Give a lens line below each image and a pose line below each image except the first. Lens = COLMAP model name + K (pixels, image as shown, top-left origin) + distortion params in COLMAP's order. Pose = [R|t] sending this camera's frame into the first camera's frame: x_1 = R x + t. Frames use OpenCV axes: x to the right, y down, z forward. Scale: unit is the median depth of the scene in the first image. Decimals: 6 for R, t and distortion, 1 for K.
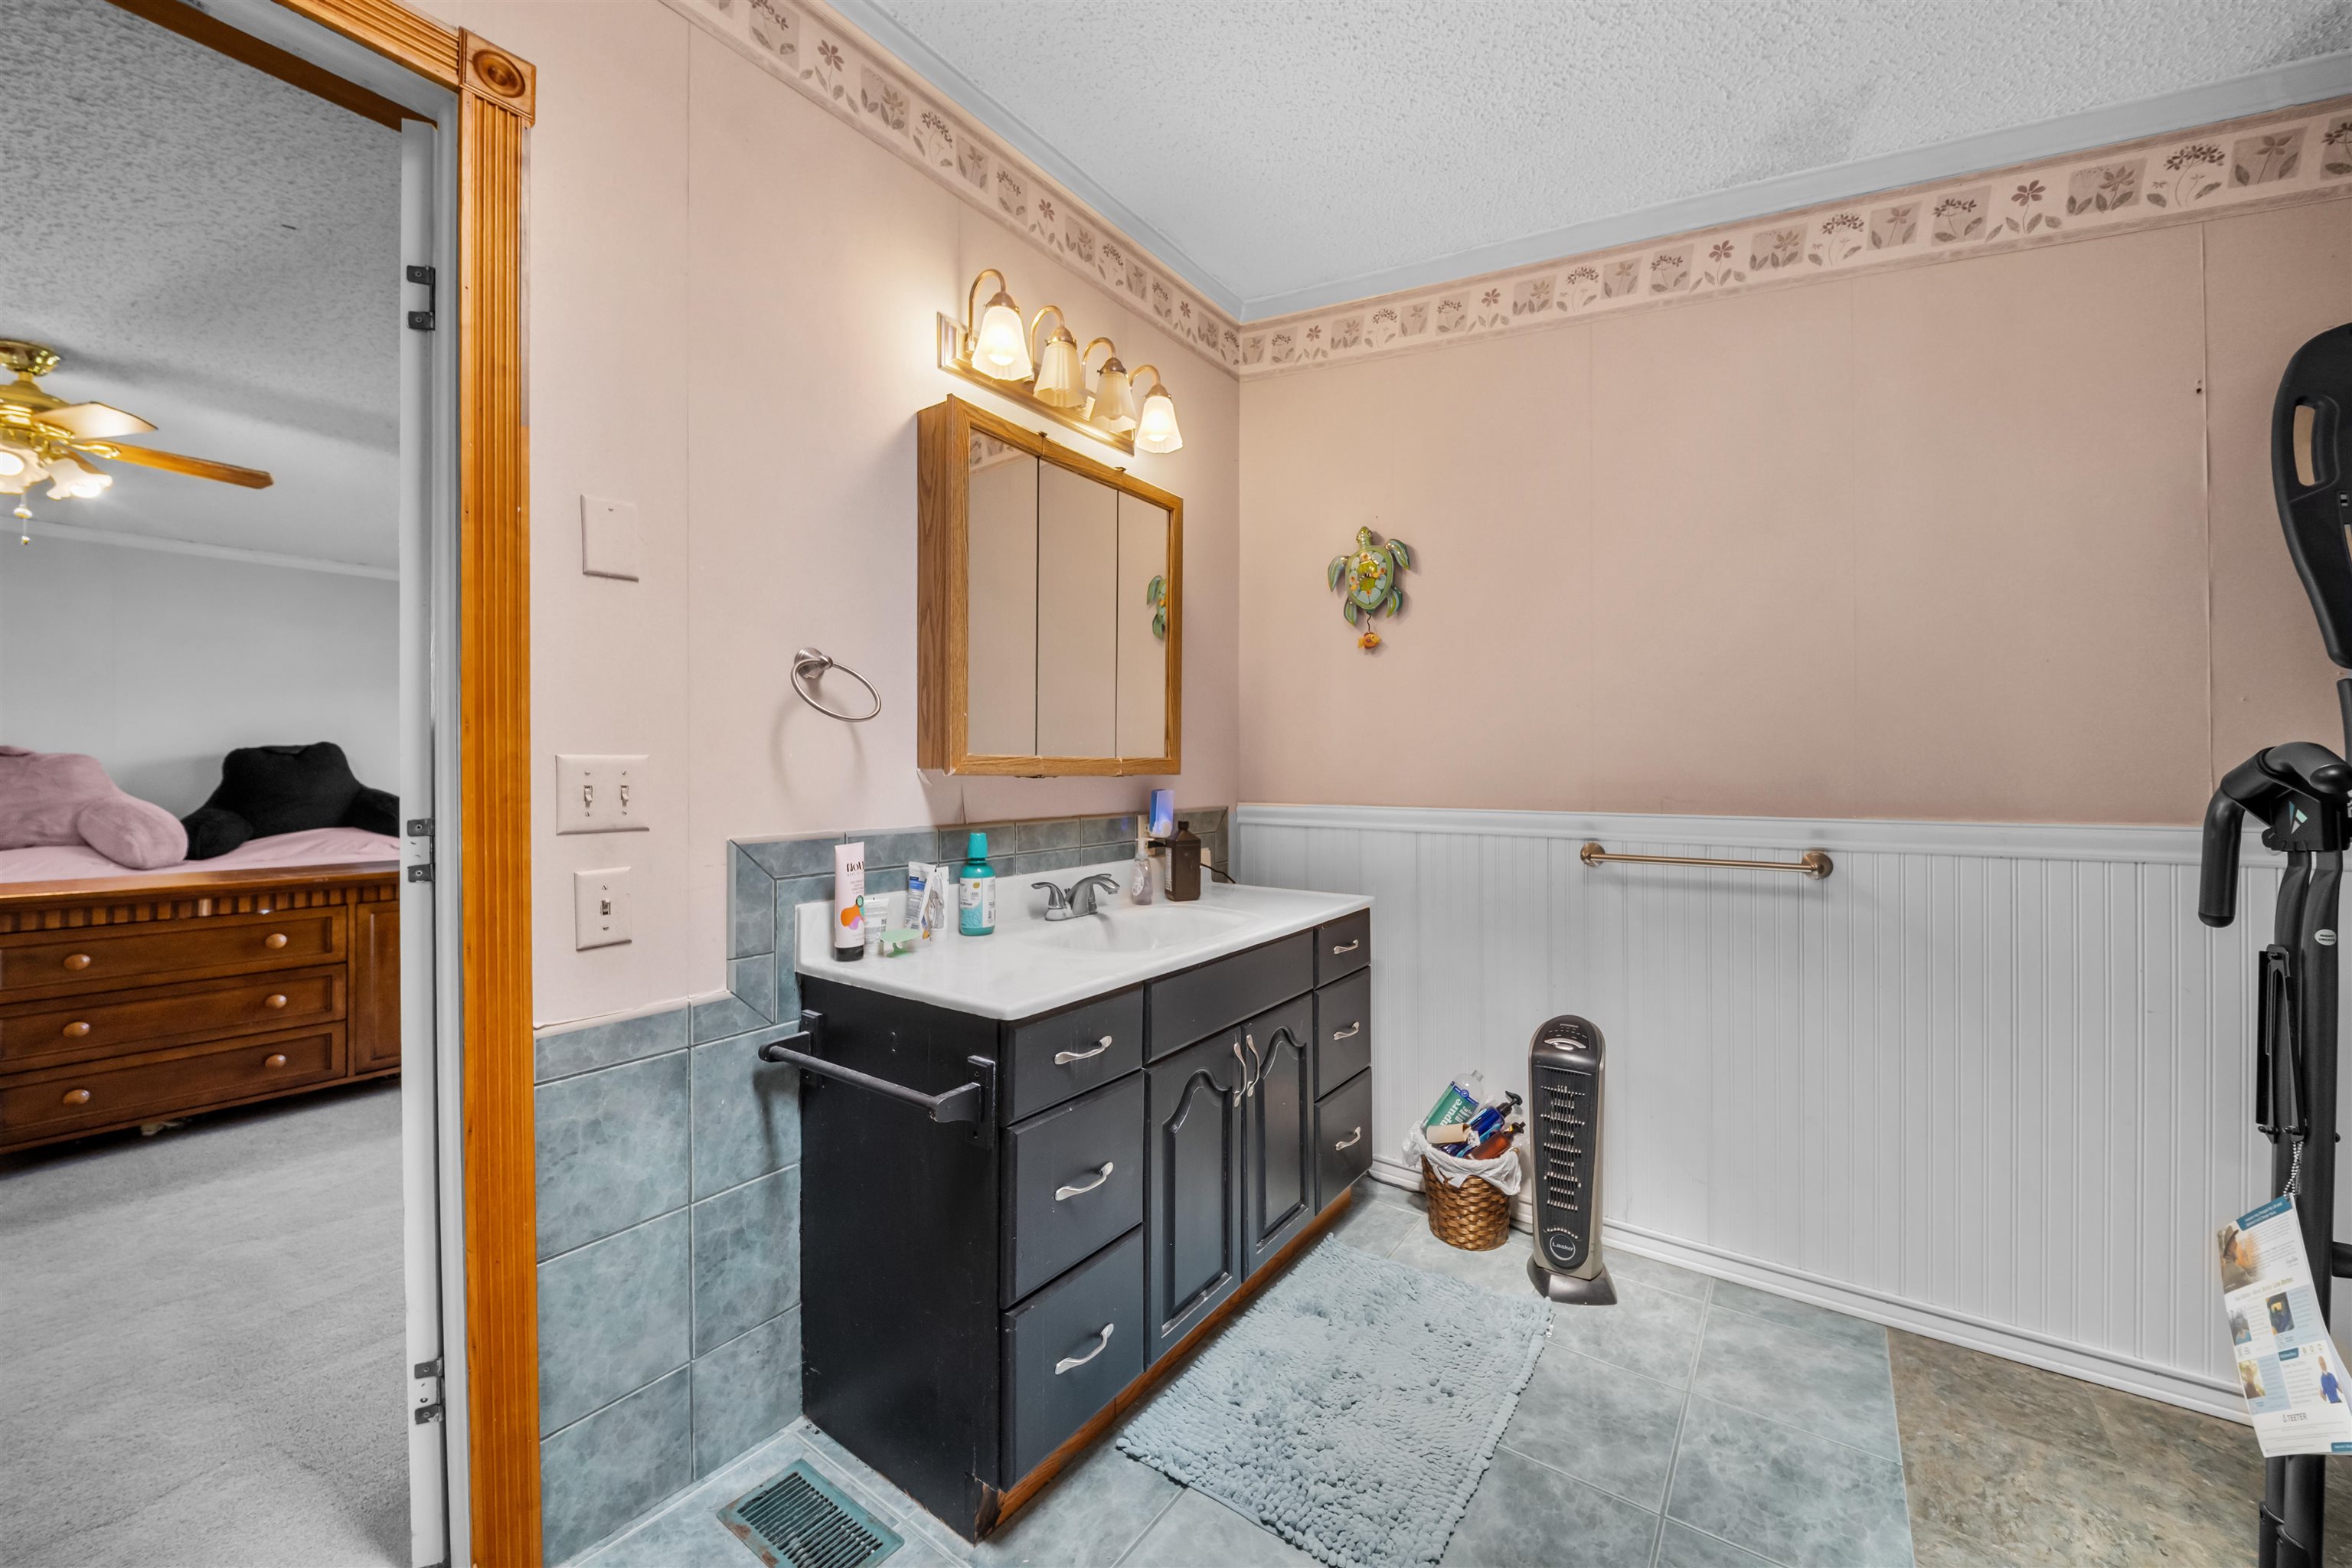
lens RADIAL K [[862.2, 0, 1231.4], [0, 862.2, 783.0], [0, 0, 1]] dist [0.000162, -0.000068]
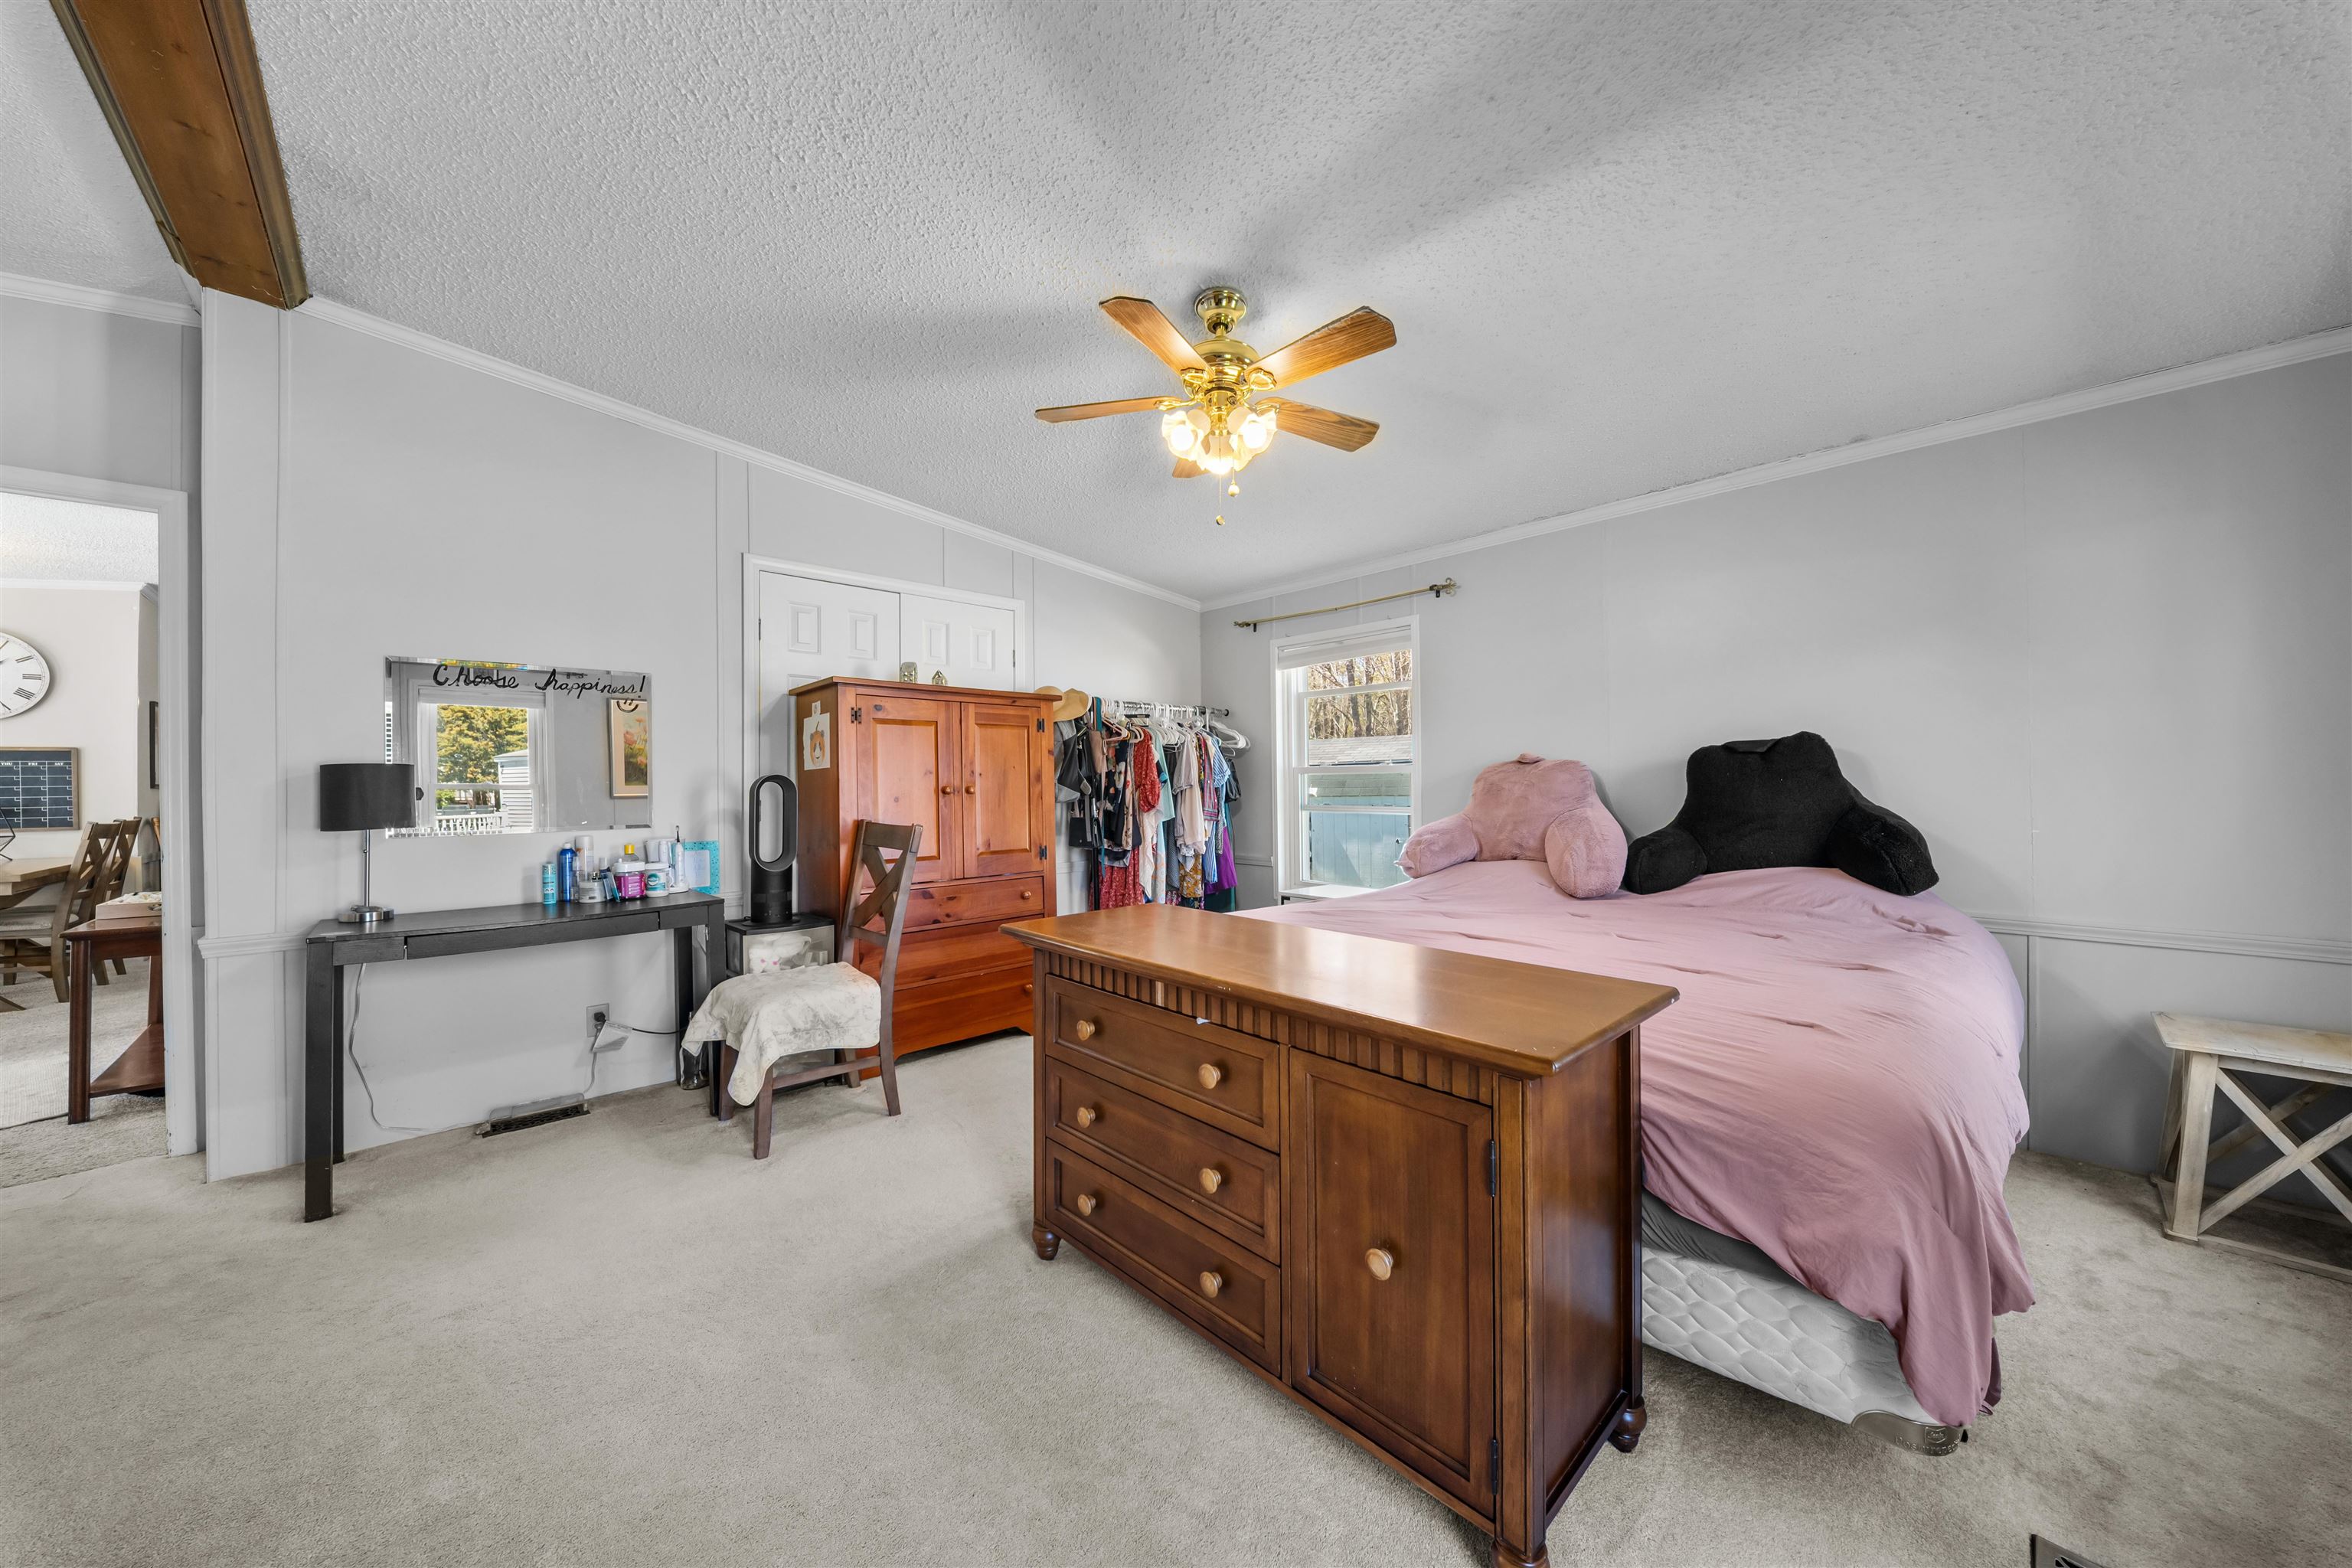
lens RADIAL K [[816.8, 0, 1172.1], [0, 816.8, 774.3], [0, 0, 1]] dist [0.000421, -0.000231]
pose [[-0.223516, -0.008427, -0.974664, -0.536692], [-0.003957, 0.999962, -0.007739, -0.014809], [0.974692, 0.002127, -0.223541, 1.046253]]
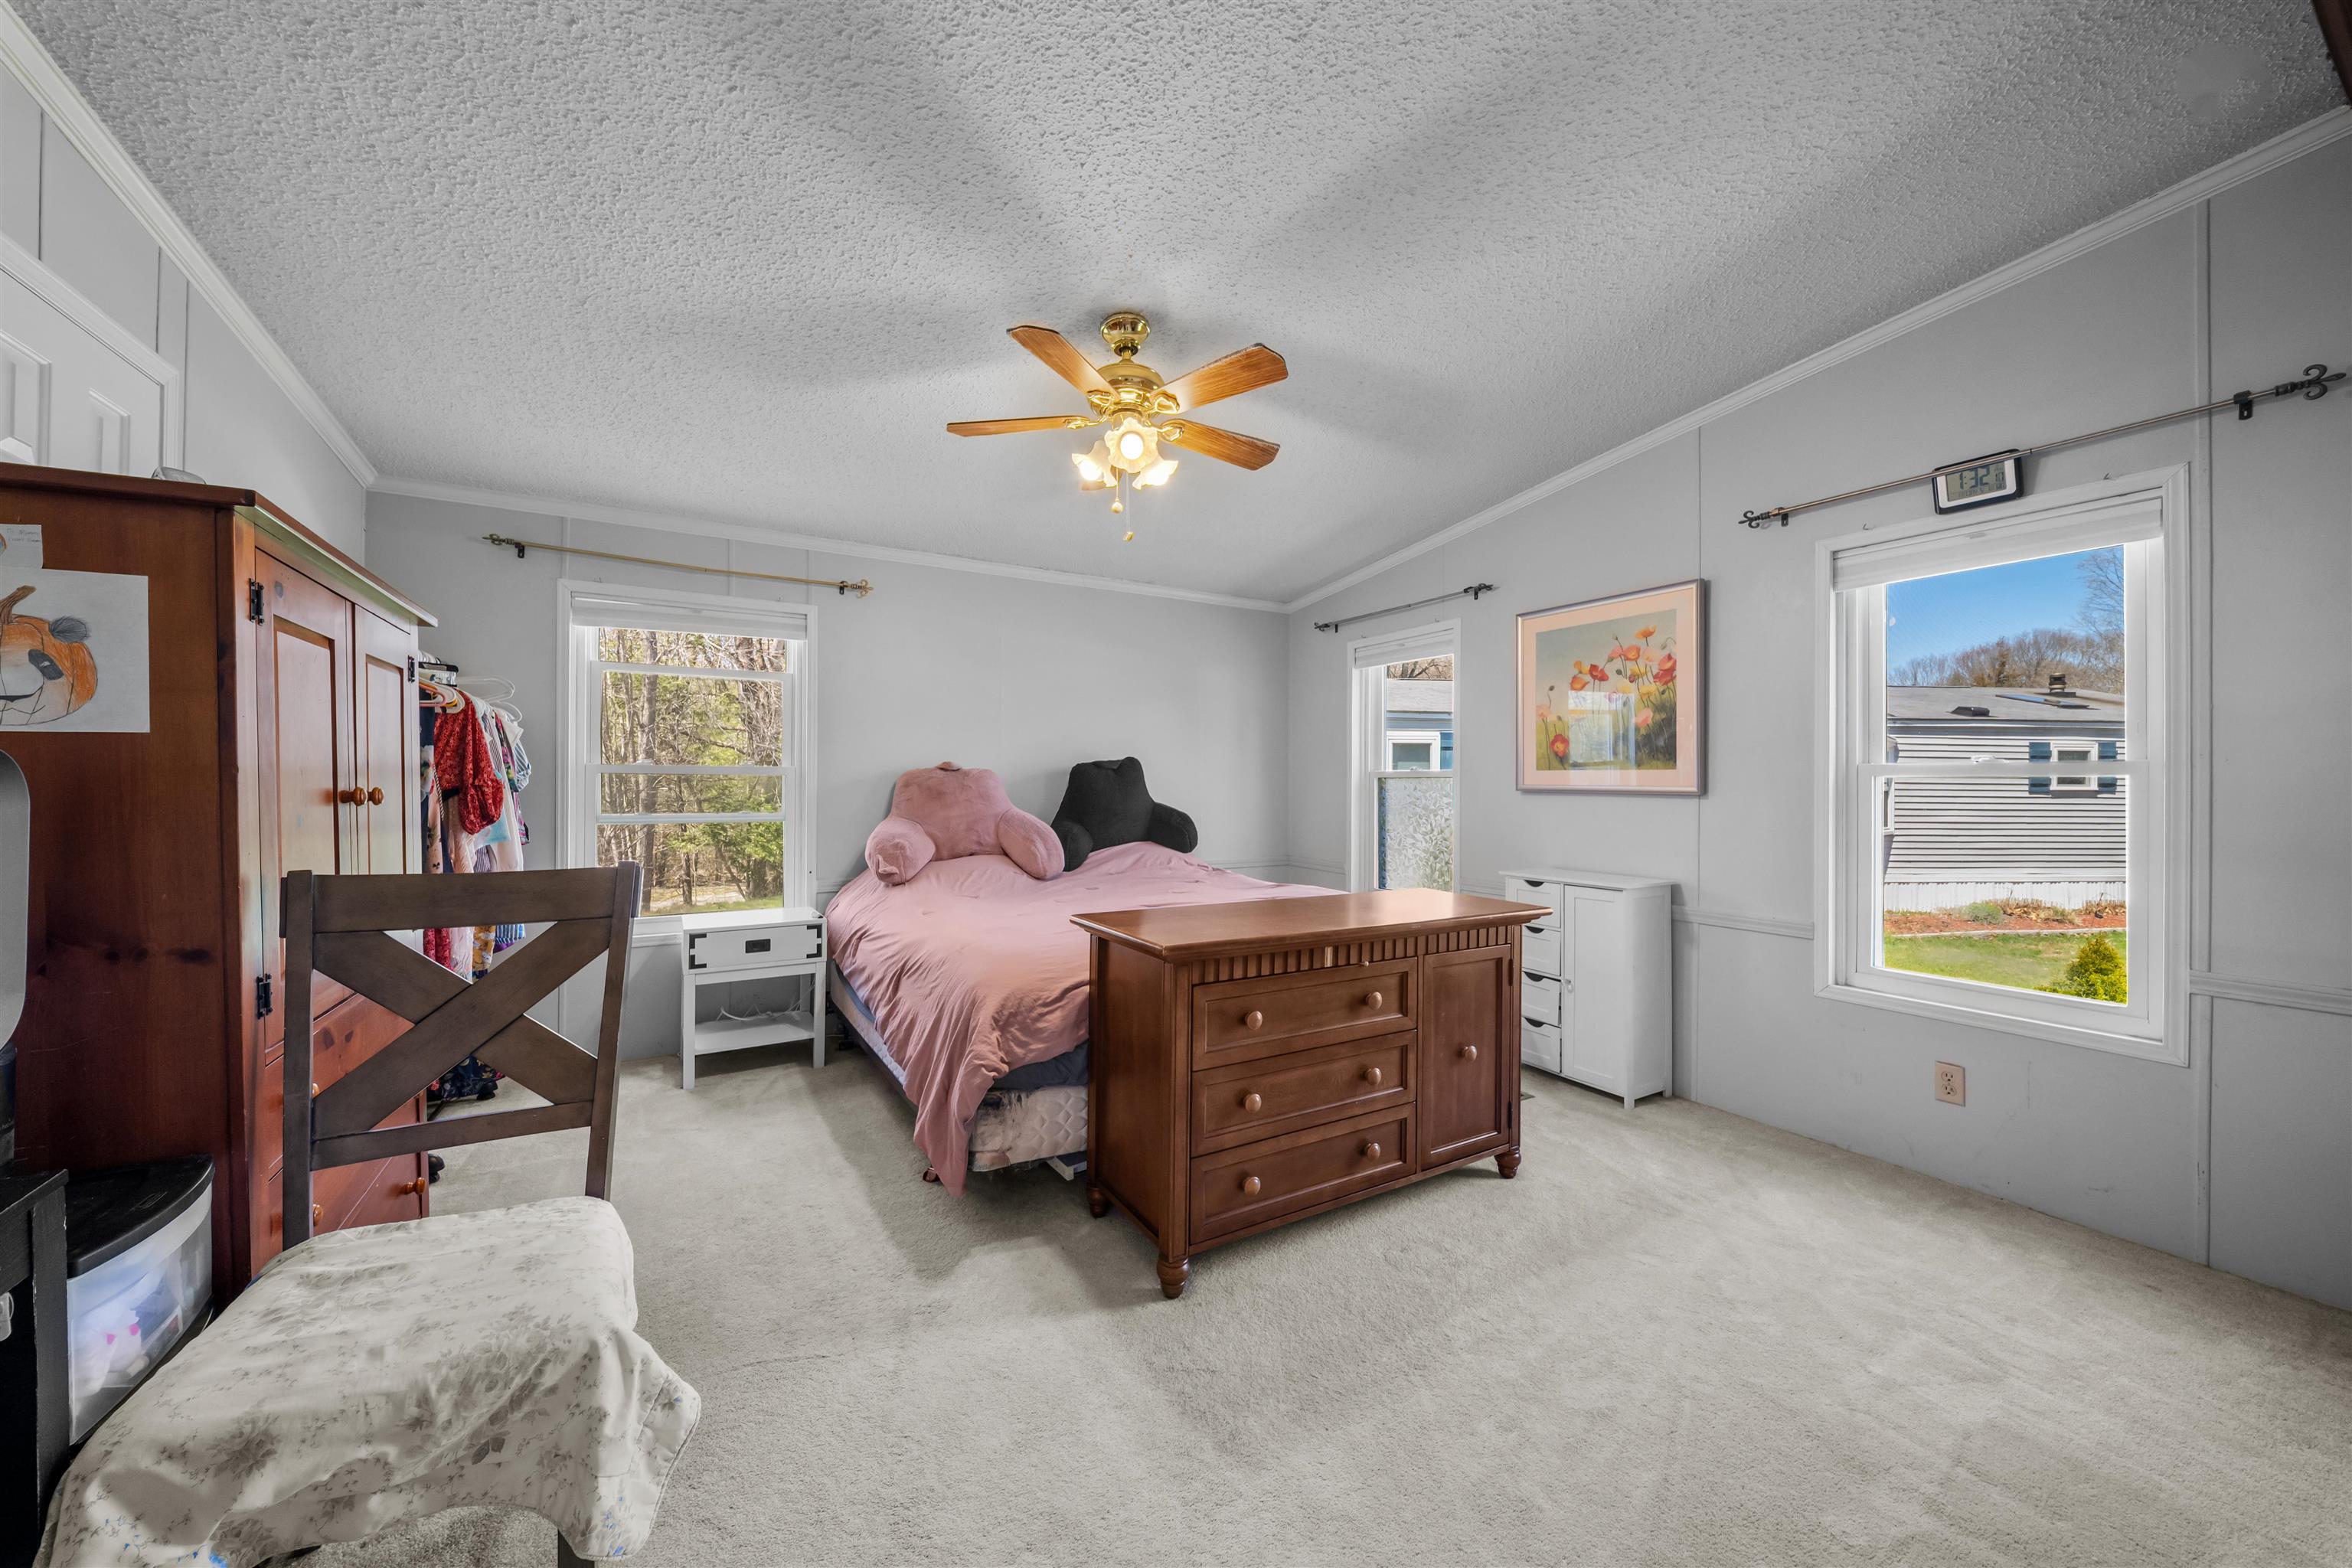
lens RADIAL K [[822.7, 0, 1181.7], [0, 822.7, 788.6], [0, 0, 1]] dist [0.021205, -0.010052]
pose [[0.905971, 0.004841, -0.423313, -0.901431], [-0.007927, 0.999953, -0.005528, -0.007376], [0.423266, 0.008364, 0.905967, 0.216738]]
